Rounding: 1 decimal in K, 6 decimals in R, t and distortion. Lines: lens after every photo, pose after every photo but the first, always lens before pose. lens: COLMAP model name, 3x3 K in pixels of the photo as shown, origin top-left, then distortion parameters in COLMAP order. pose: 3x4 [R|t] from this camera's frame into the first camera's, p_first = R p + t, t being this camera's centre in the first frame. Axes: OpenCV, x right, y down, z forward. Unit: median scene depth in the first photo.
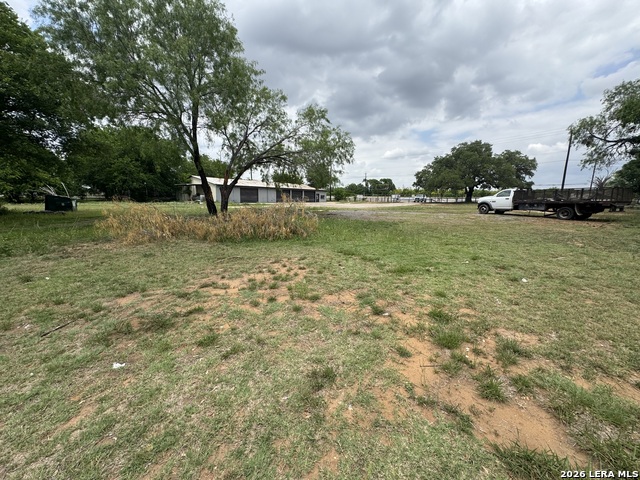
lens RADIAL K [[255.1, 0, 320.0], [0, 255.1, 240.0], [0, 0, 1]] dist [0.000465, -0.000022]
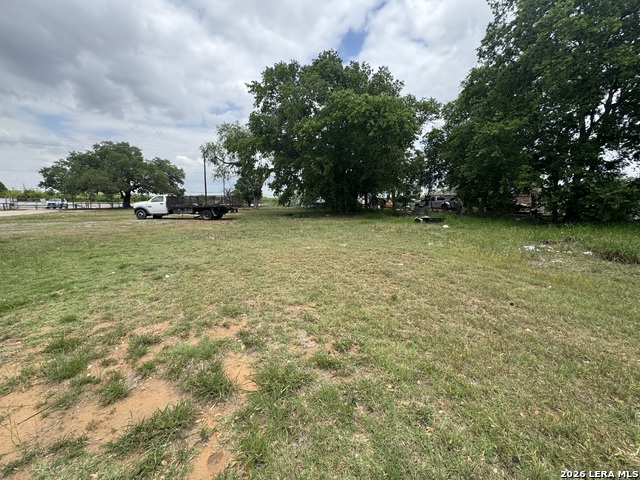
lens RADIAL K [[256.1, 0, 321.9], [0, 256.1, 237.3], [0, 0, 1]] dist [-0.000818, -0.000142]
pose [[0.396479, -0.123145, 0.909747, 0.005412], [0.150324, 0.986296, 0.067993, 0.001198], [-0.905653, 0.109799, 0.409557, -0.008462]]
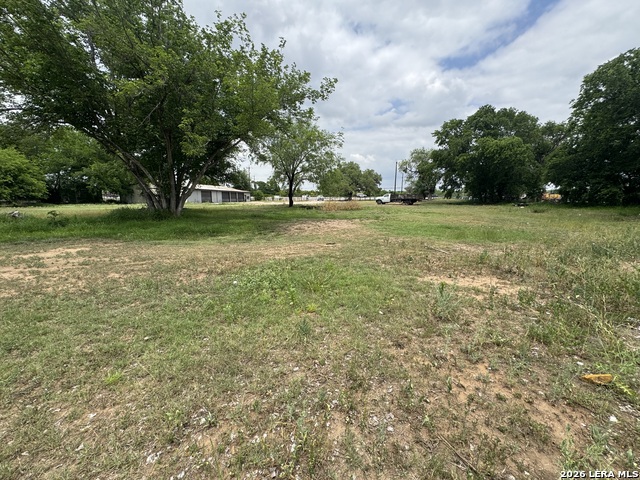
lens RADIAL K [[255.1, 0, 320.0], [0, 255.1, 240.0], [0, 0, 1]] dist [0.000465, -0.000022]
pose [[0.866818, -0.091865, 0.490089, -0.428128], [0.091568, 0.995494, 0.024645, 0.049024], [-0.490144, 0.023514, 0.871324, -0.320038]]
